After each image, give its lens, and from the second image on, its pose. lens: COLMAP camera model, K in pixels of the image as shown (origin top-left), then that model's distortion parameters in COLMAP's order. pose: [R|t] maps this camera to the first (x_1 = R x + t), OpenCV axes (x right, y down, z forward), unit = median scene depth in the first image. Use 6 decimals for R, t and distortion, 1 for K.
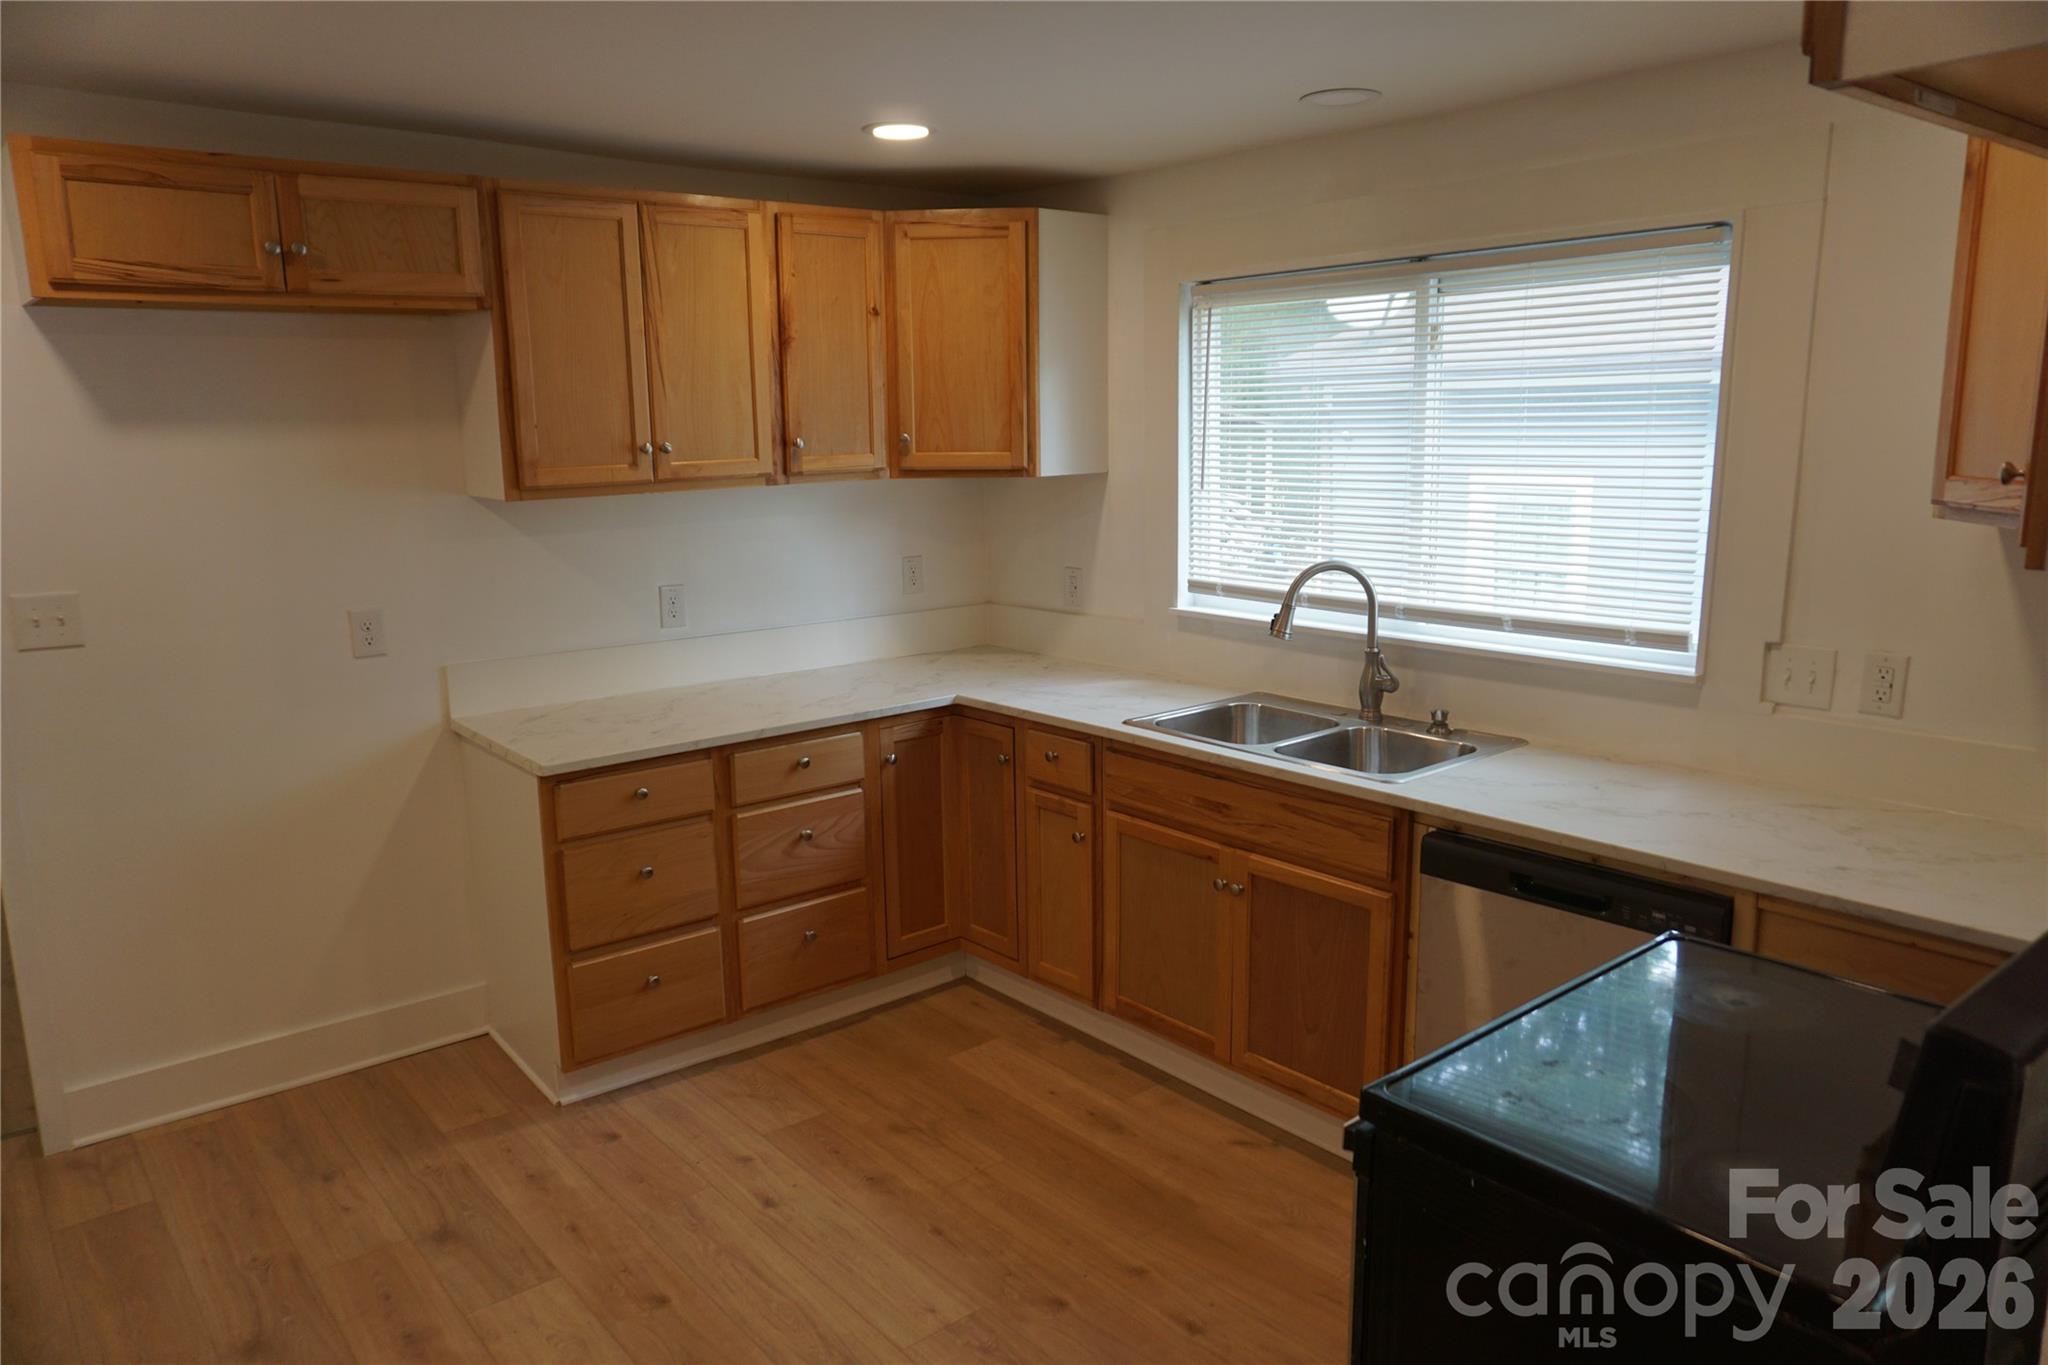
lens RADIAL K [[1371.7, 0, 1028.6], [0, 1371.7, 691.1], [0, 0, 1]] dist [-0.053134, 0.038313]
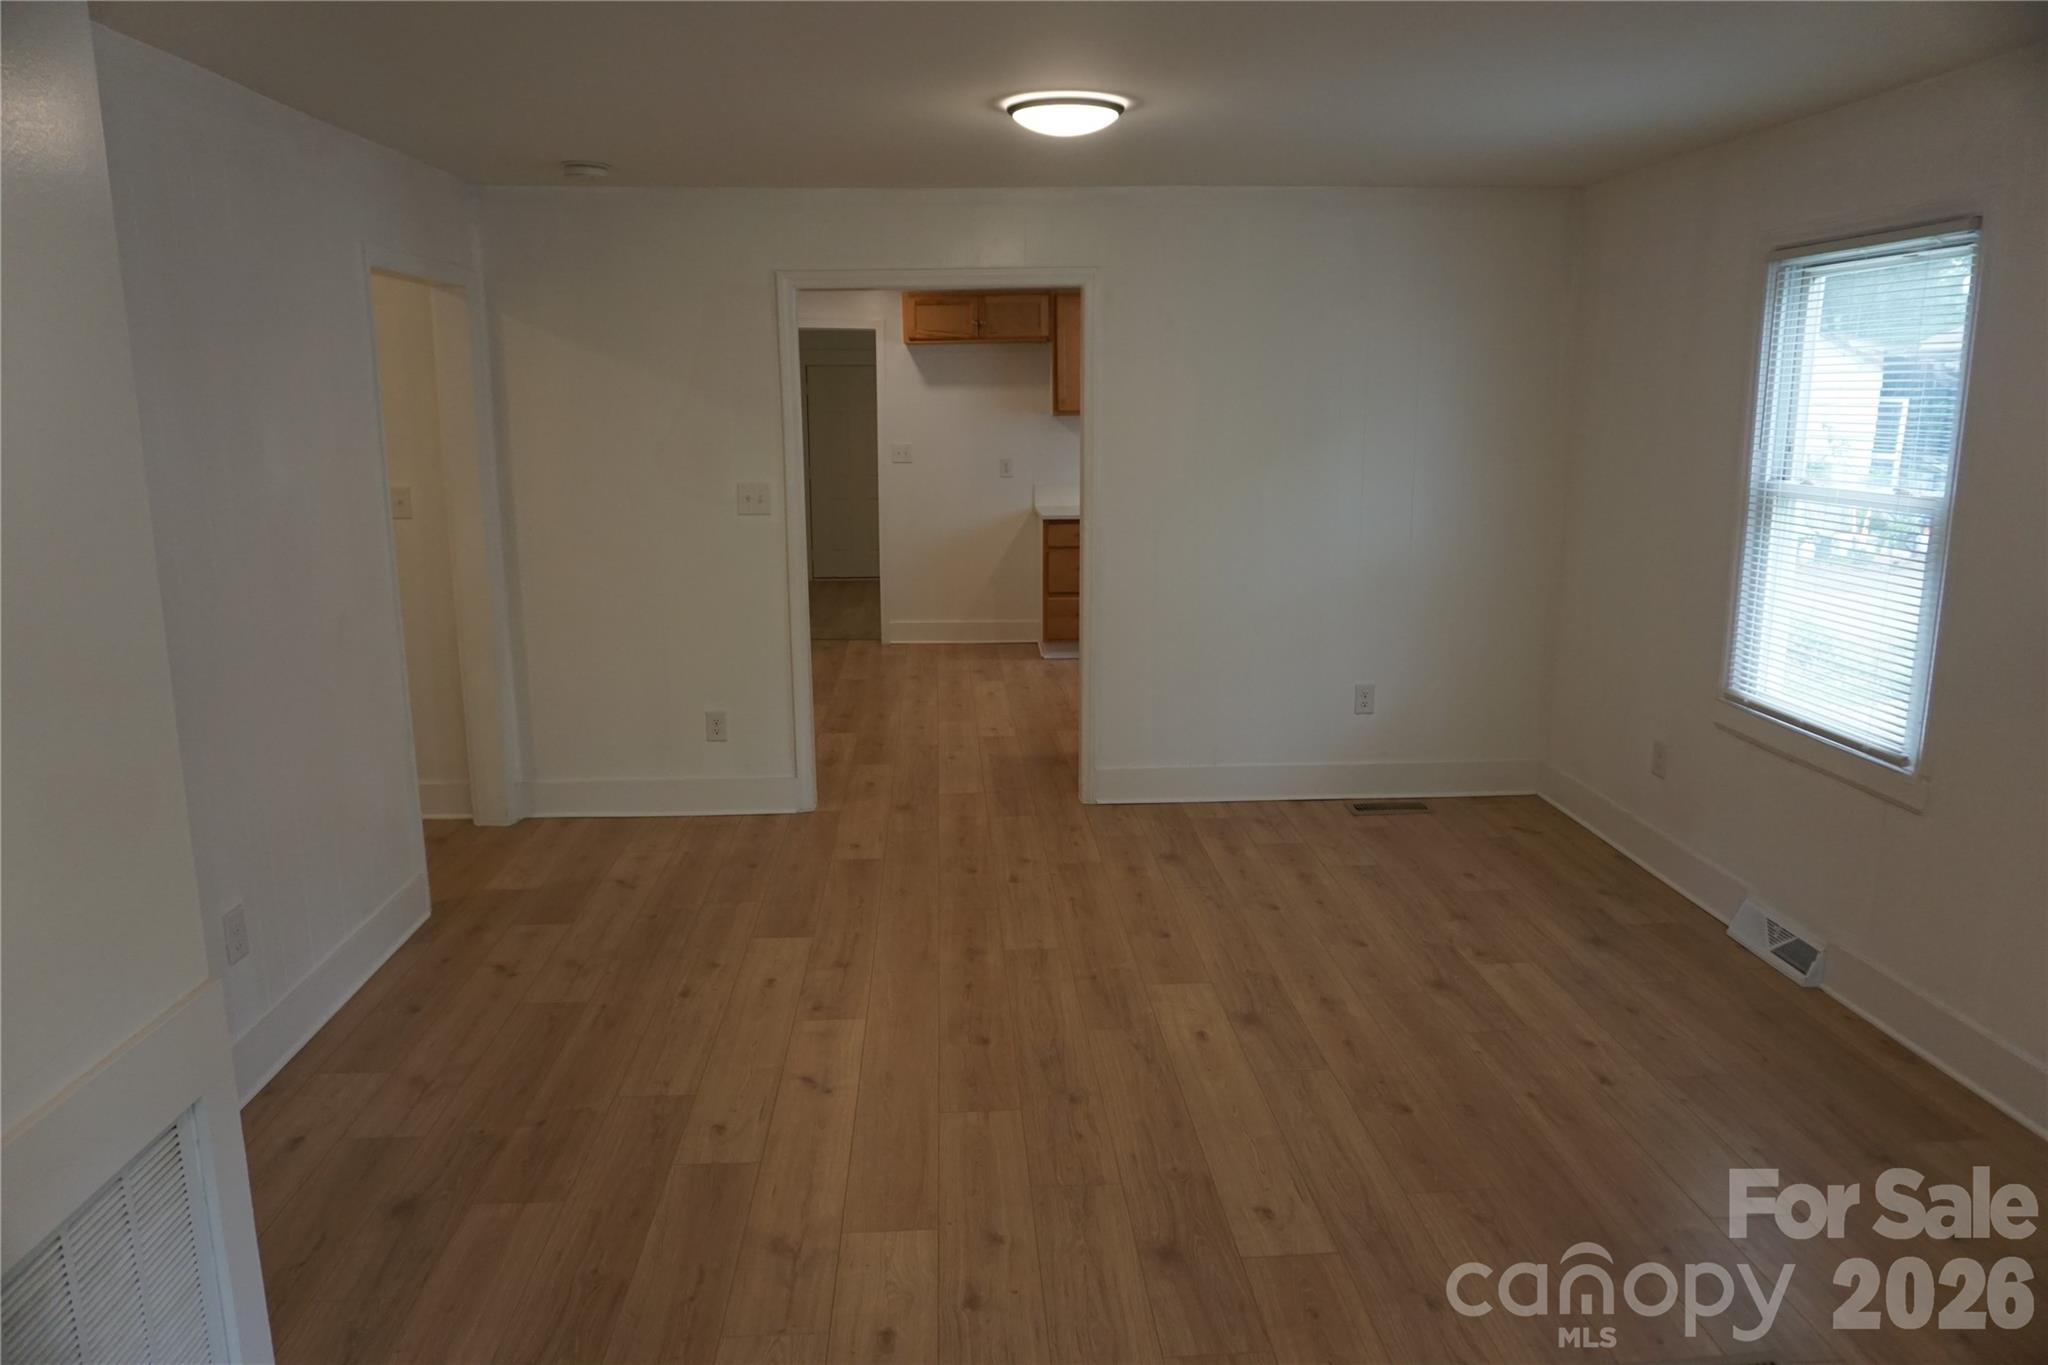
lens RADIAL K [[1371.7, 0, 1020.0], [0, 1371.7, 689.2], [0, 0, 1]] dist [-0.053134, 0.038313]
pose [[0.799577, 0.133154, -0.585616, 1.134952], [-0.121901, 0.990797, 0.058842, 0.223441], [0.588062, 0.024339, 0.808450, -1.091268]]
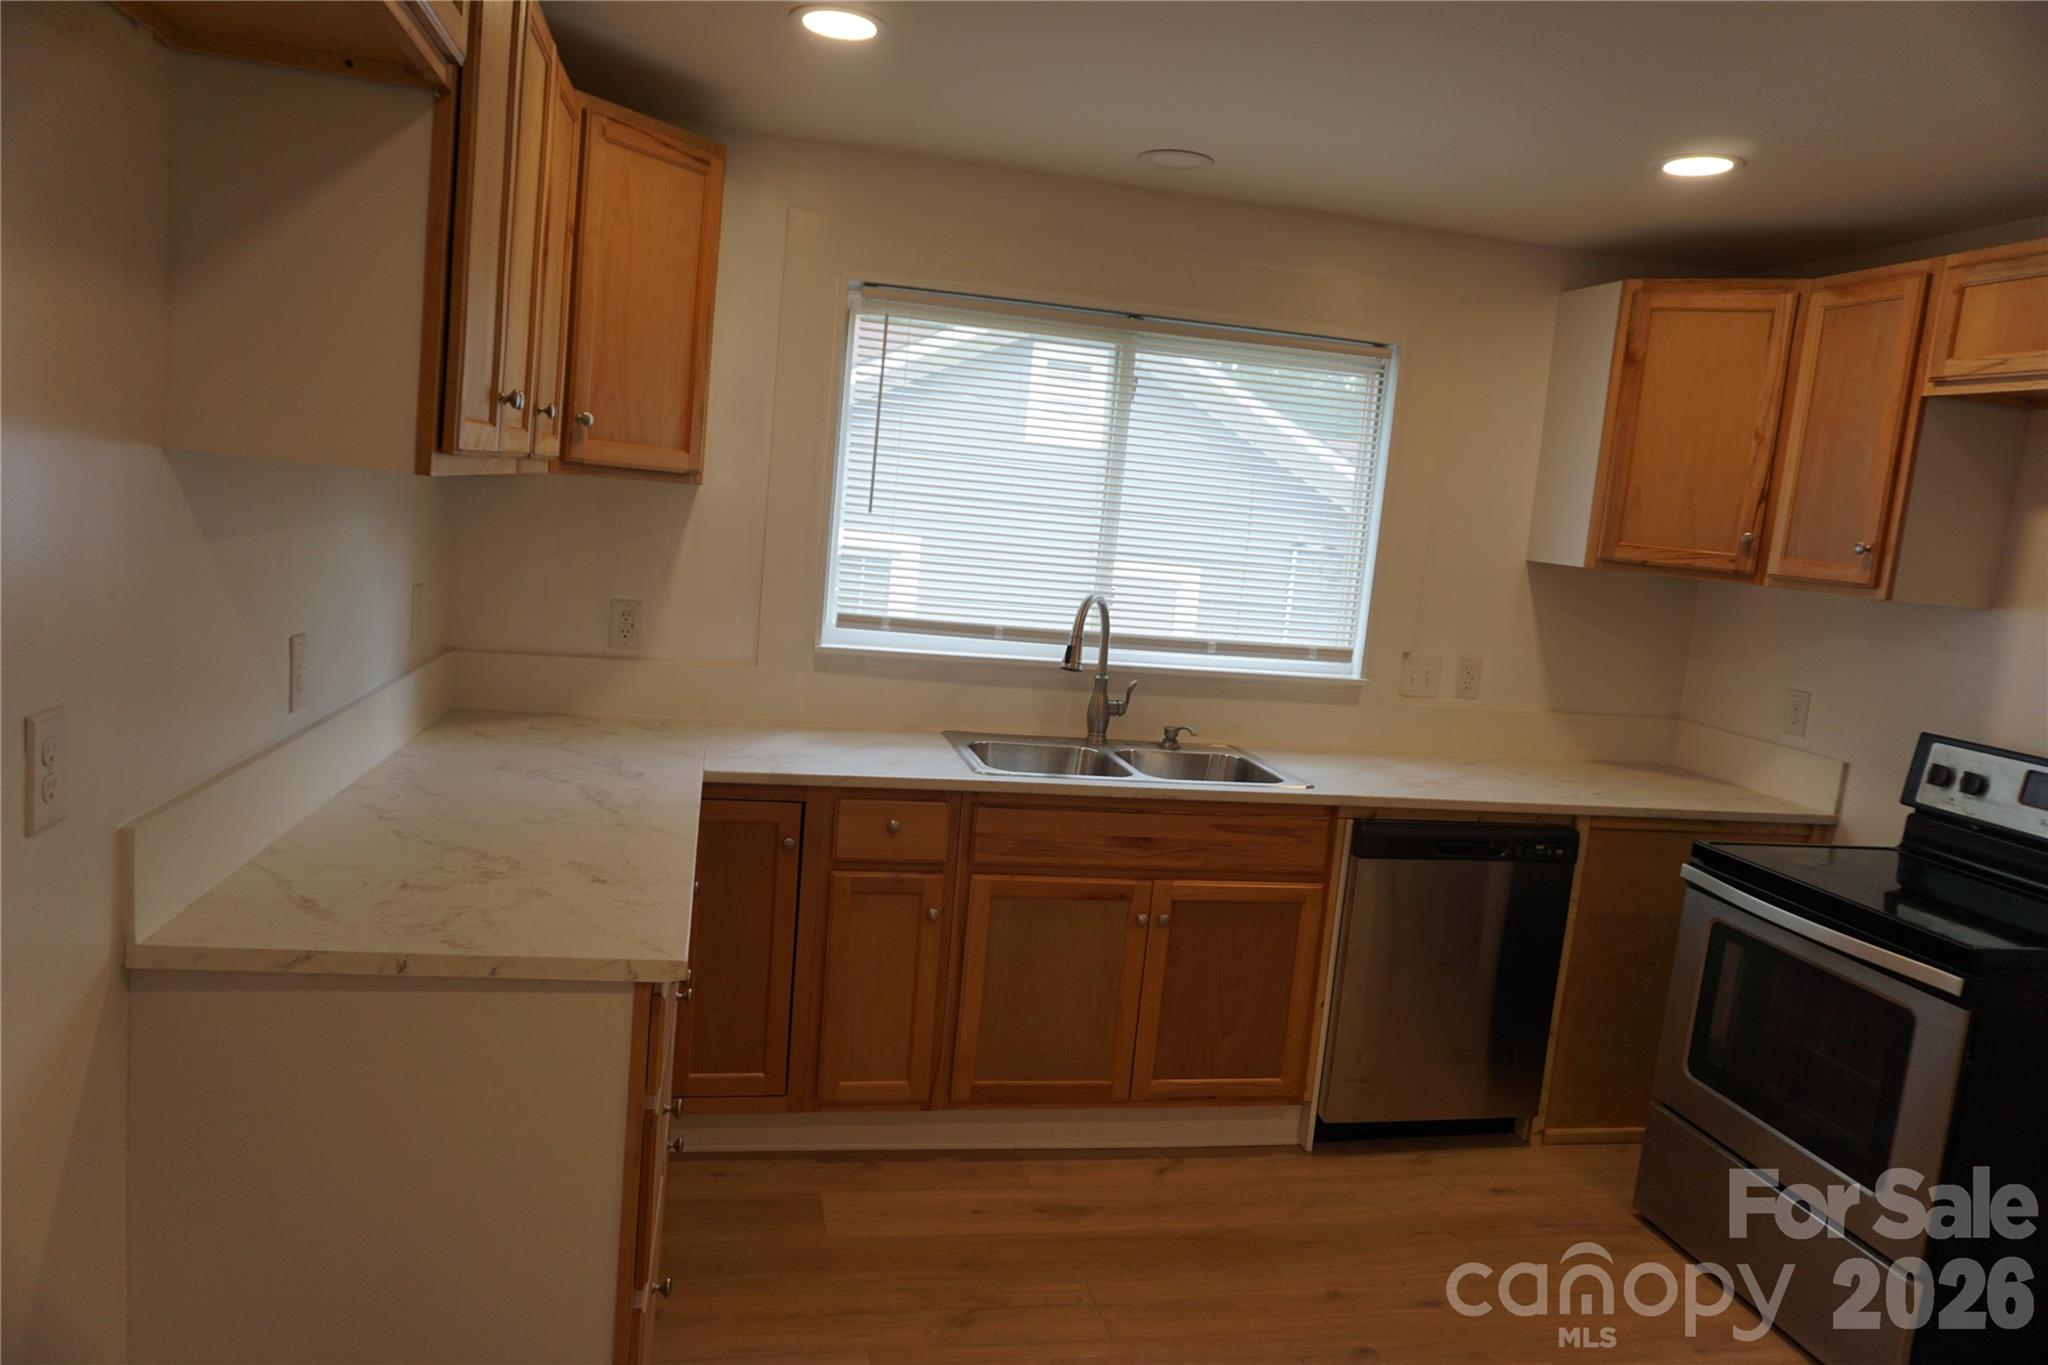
lens RADIAL K [[1371.7, 0, 1016.0], [0, 1371.7, 689.0], [0, 0, 1]] dist [-0.053134, 0.038313]
pose [[0.468582, -0.057386, 0.881554, -0.730458], [0.080953, 0.996479, 0.021837, -0.051186], [-0.879703, 0.061132, 0.471578, 0.577372]]
